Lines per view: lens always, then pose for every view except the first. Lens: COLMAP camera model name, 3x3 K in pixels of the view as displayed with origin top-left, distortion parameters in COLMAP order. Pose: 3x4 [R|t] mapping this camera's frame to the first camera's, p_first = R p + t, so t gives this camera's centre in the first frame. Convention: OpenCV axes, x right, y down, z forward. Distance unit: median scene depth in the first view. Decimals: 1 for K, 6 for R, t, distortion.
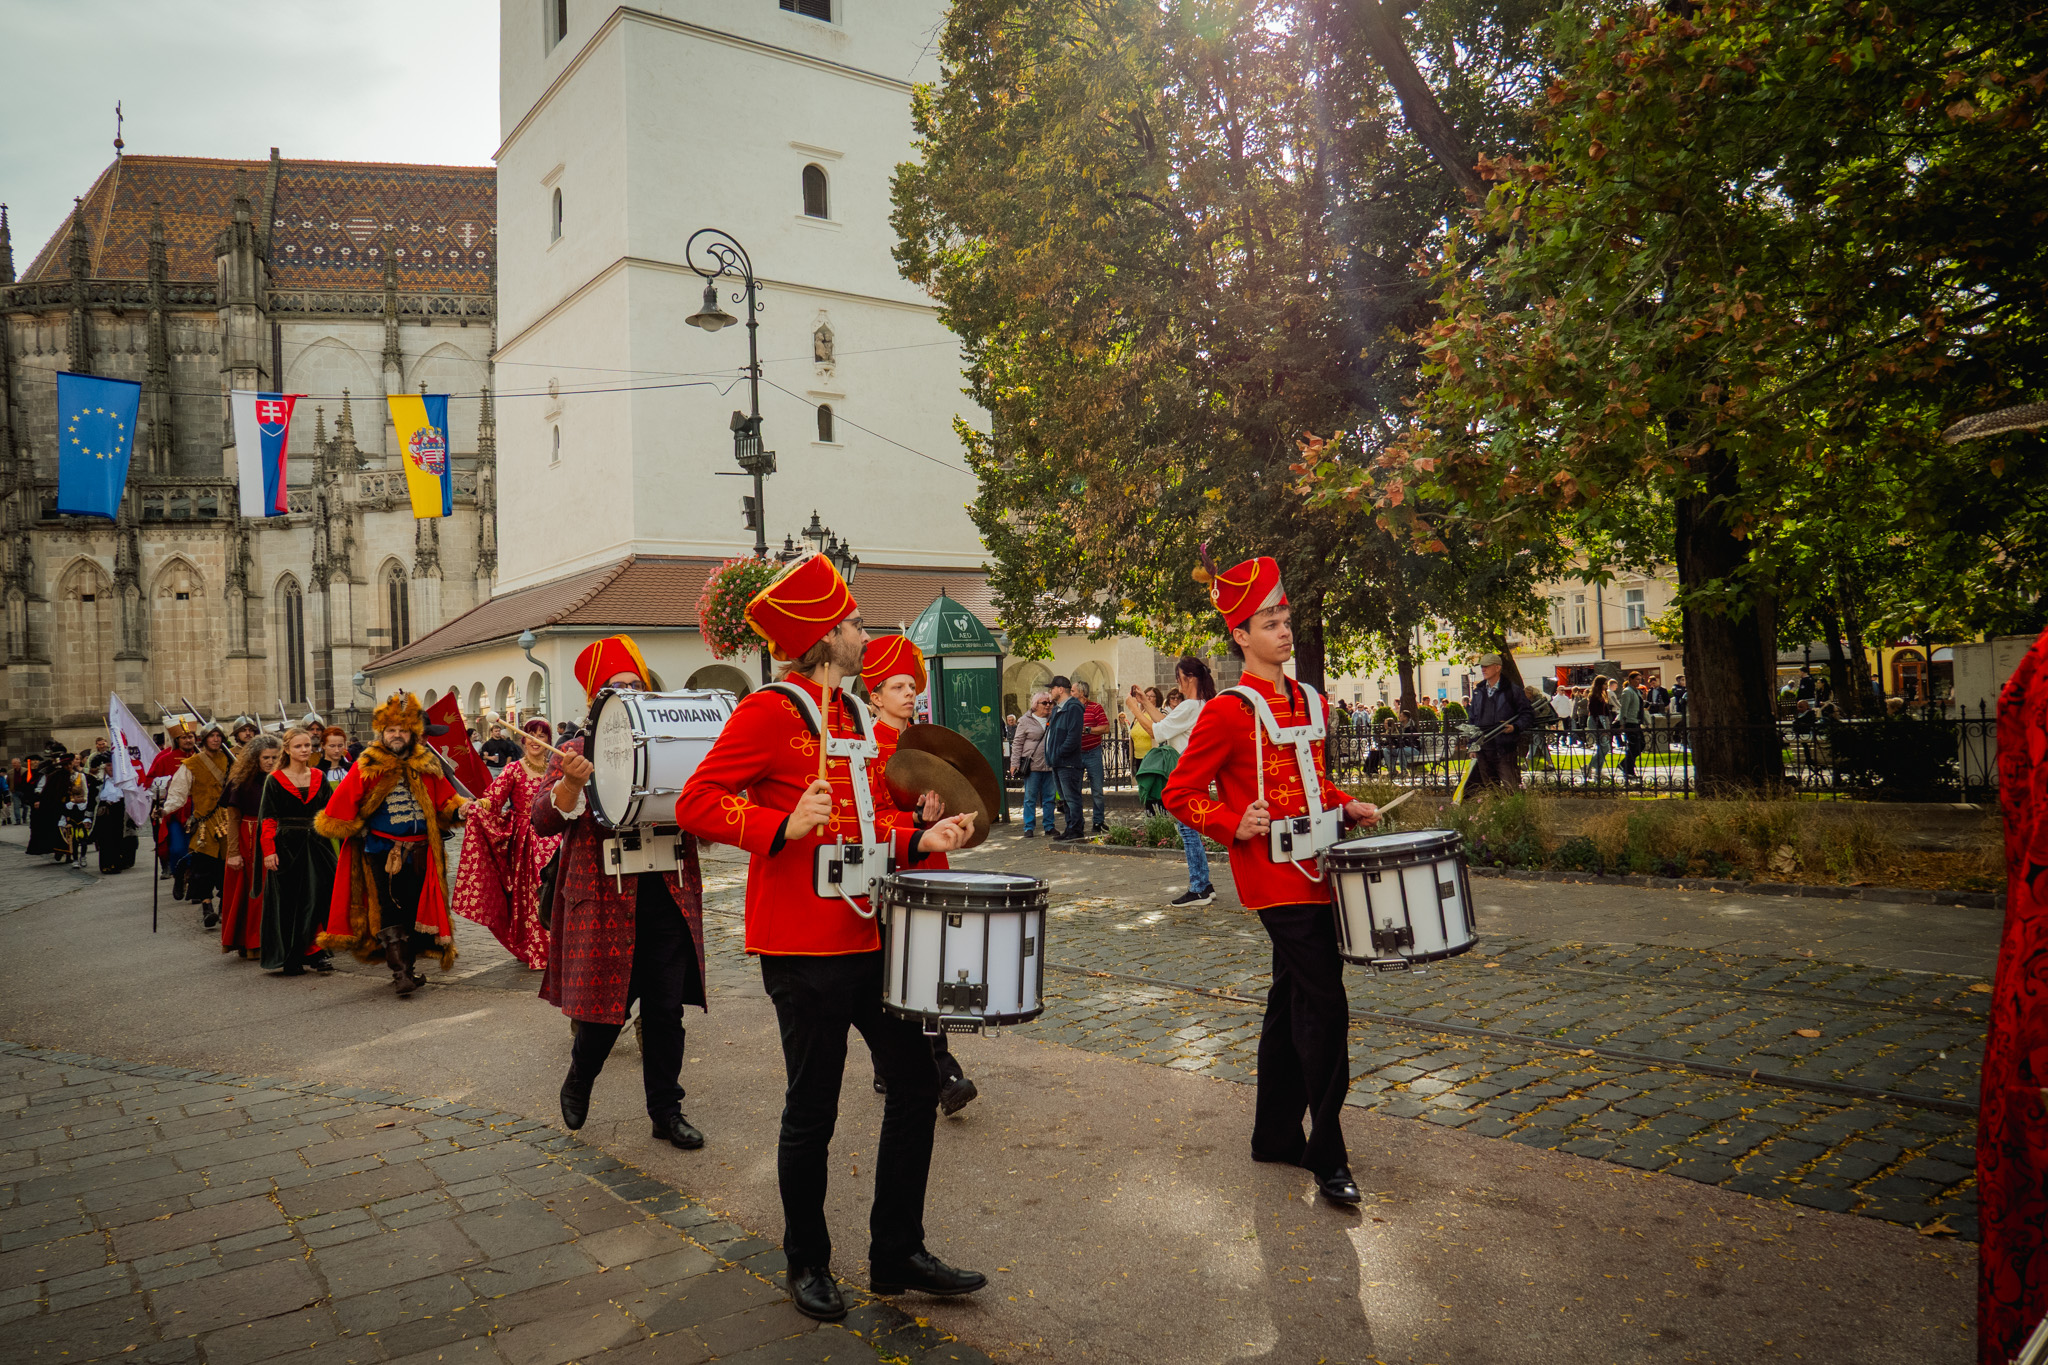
lens RADIAL K [[1487.2, 0, 1029.9], [0, 1487.2, 693.6], [0, 0, 1]] dist [-0.045351, 0.015462]
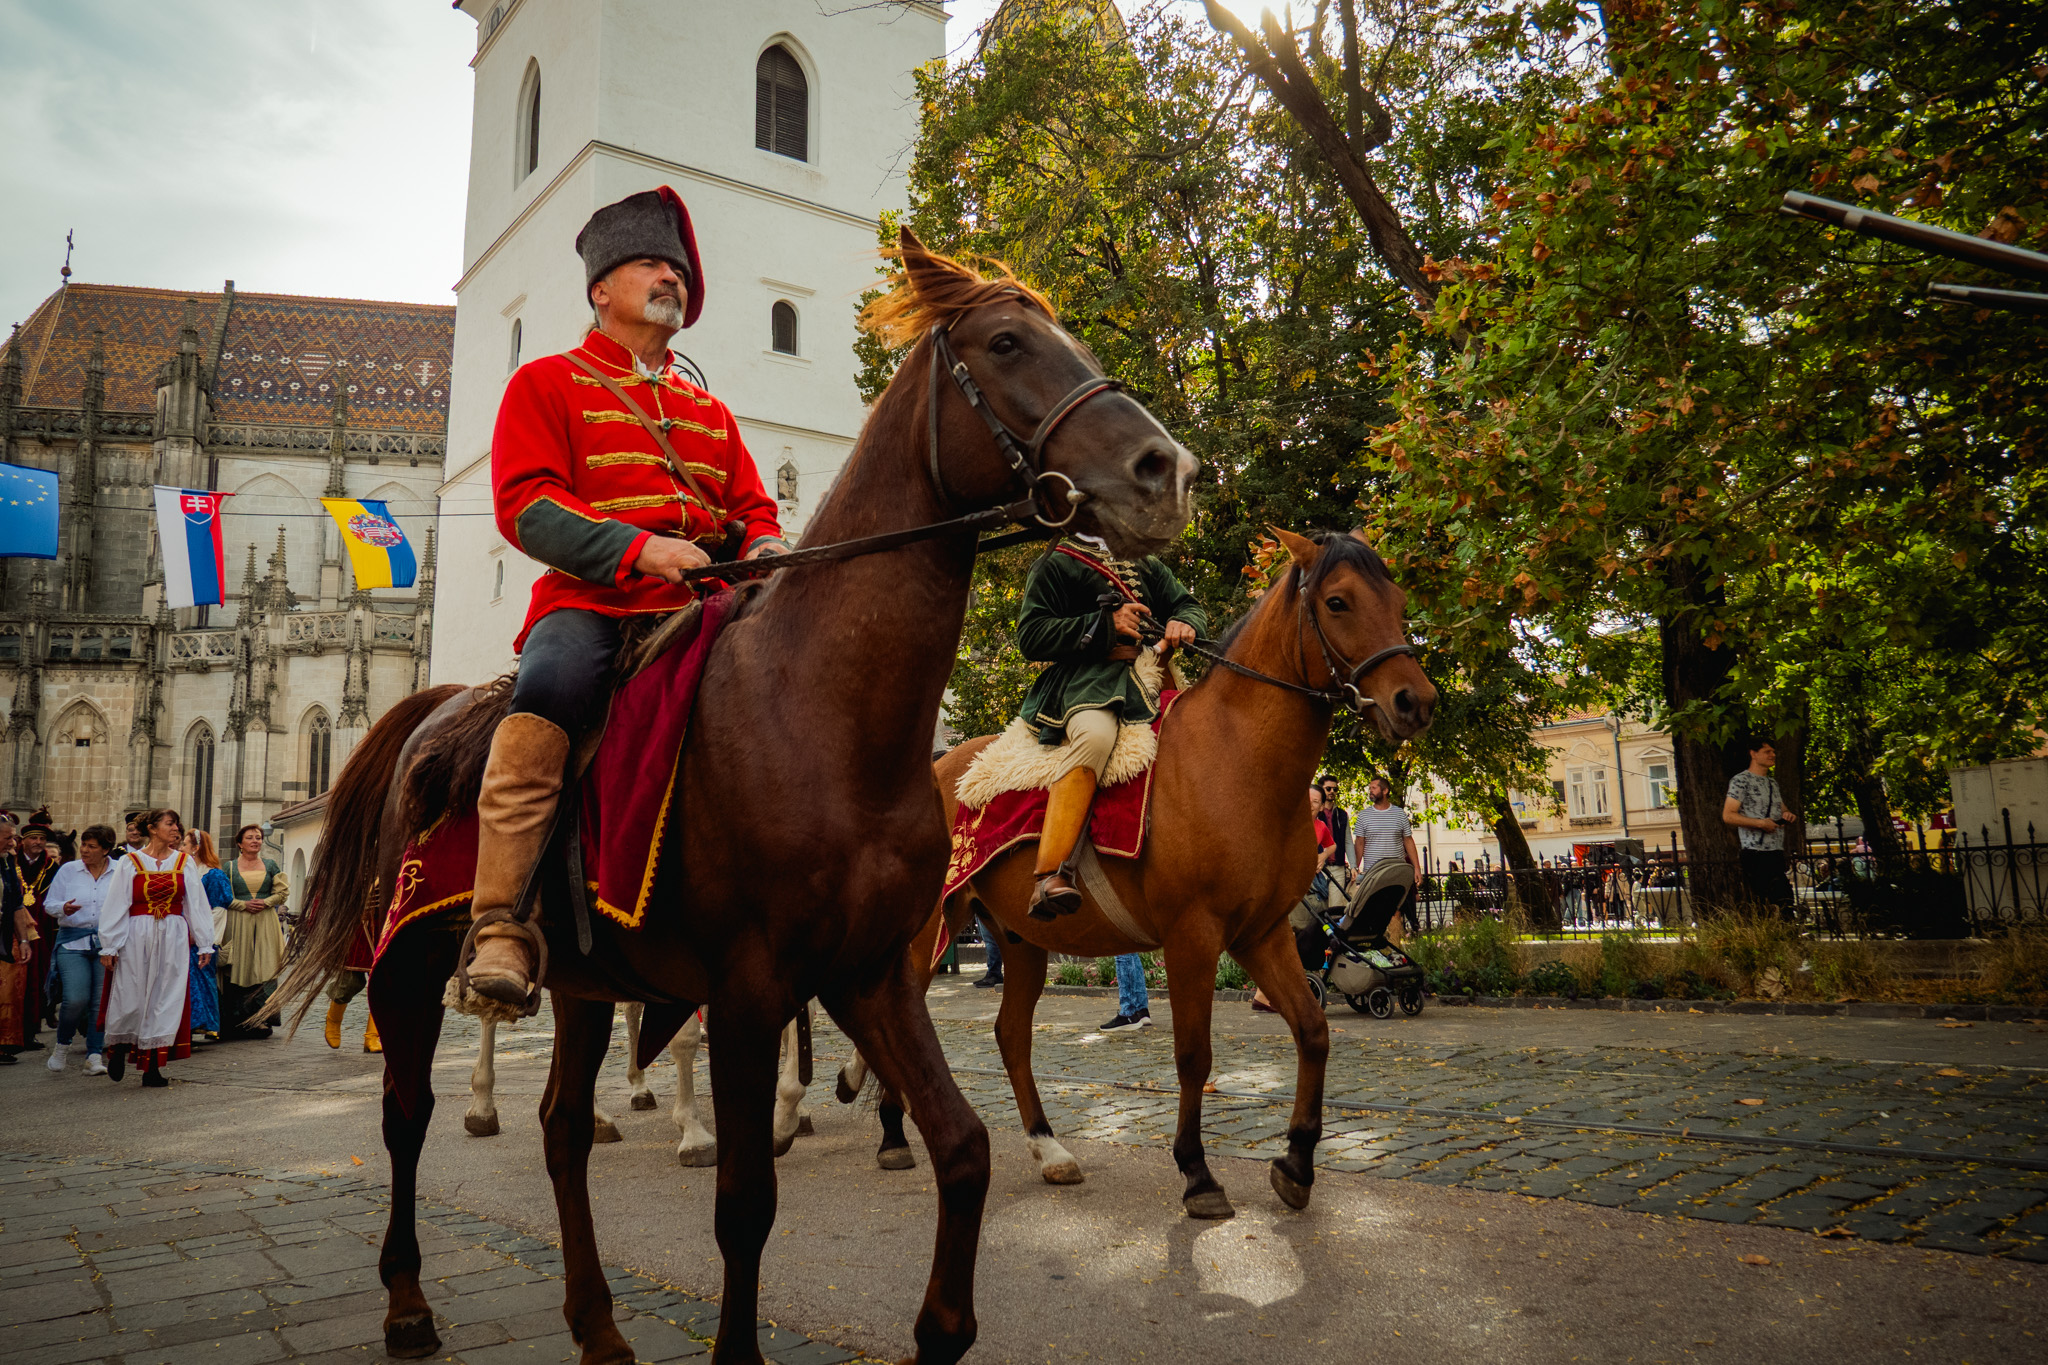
lens RADIAL K [[1603.3, 0, 1037.7], [0, 1603.3, 613.9], [0, 0, 1]] dist [-0.035800, 0.014903]
pose [[0.999758, 0.016861, 0.014105, 0.013176], [-0.014314, 0.986289, -0.164406, 0.022500], [-0.016684, 0.164164, 0.986292, -0.009098]]
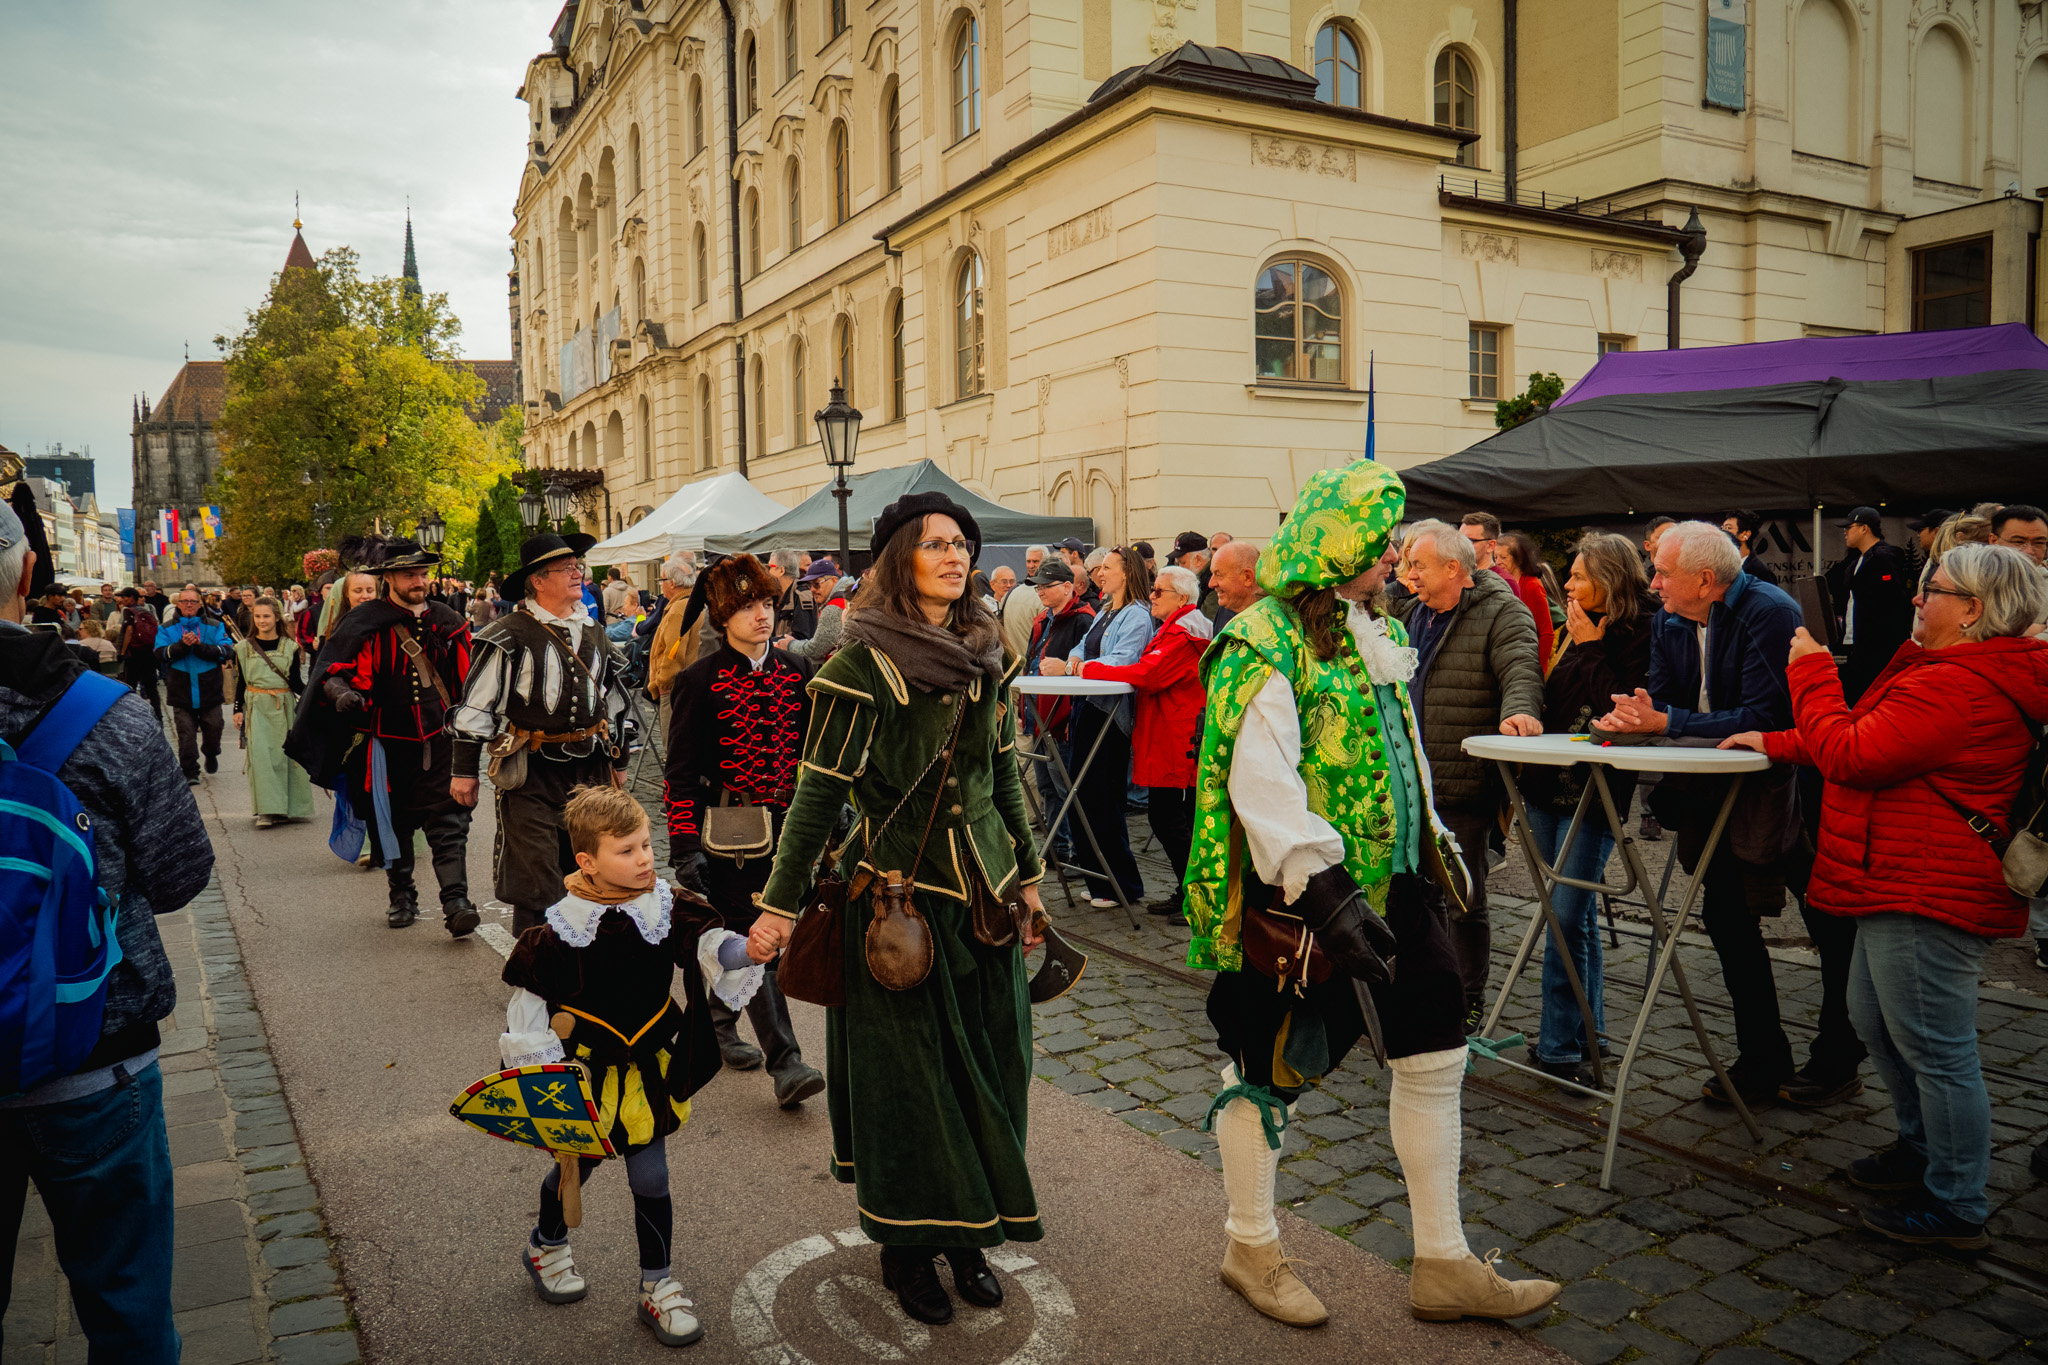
lens RADIAL K [[1487.2, 0, 1022.5], [0, 1487.2, 678.2], [0, 0, 1]] dist [-0.045351, 0.015462]
pose [[0.993172, 0.035714, -0.111059, 3.284956], [-0.025481, 0.995411, 0.092239, -0.265847], [0.113843, -0.088779, 0.989524, -4.119862]]
